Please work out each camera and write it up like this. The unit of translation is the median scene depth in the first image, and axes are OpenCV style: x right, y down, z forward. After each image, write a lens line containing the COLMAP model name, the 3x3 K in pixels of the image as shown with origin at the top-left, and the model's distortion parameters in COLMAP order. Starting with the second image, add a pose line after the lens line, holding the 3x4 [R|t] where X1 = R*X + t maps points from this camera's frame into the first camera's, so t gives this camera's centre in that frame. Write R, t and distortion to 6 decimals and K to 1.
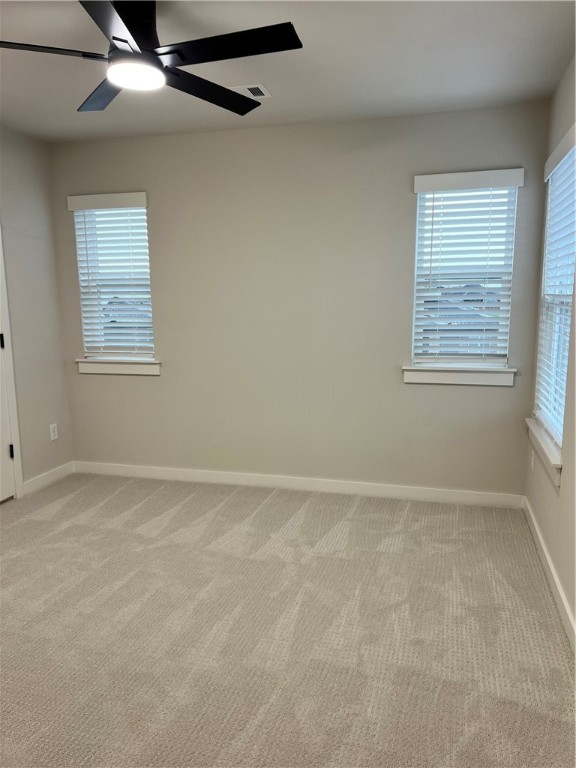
lens RADIAL K [[574.2, 0, 286.9], [0, 574.2, 380.9], [0, 0, 1]] dist [0.013706, -0.024669]
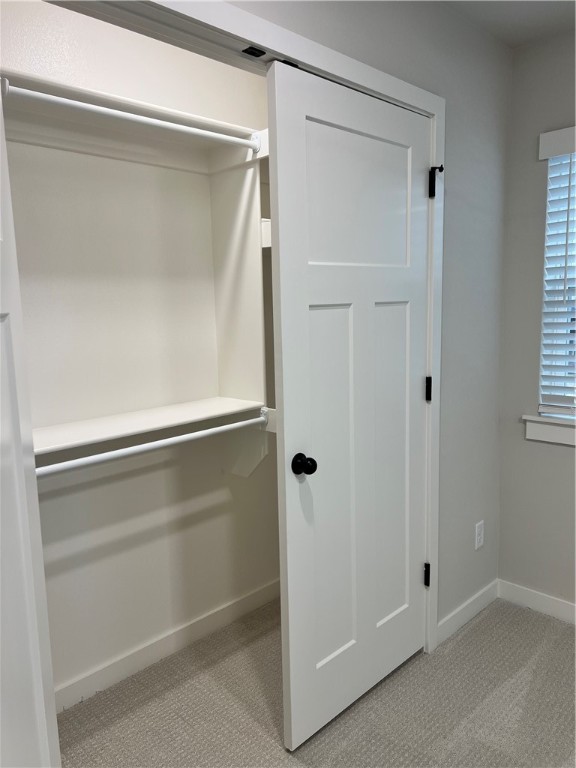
lens RADIAL K [[574.2, 0, 289.2], [0, 574.2, 383.9], [0, 0, 1]] dist [0.013706, -0.024669]
pose [[0.869982, 0.059729, -0.489453, -0.293291], [-0.063222, 0.997955, 0.009410, -0.061440], [0.489014, 0.022758, 0.871979, 0.374652]]
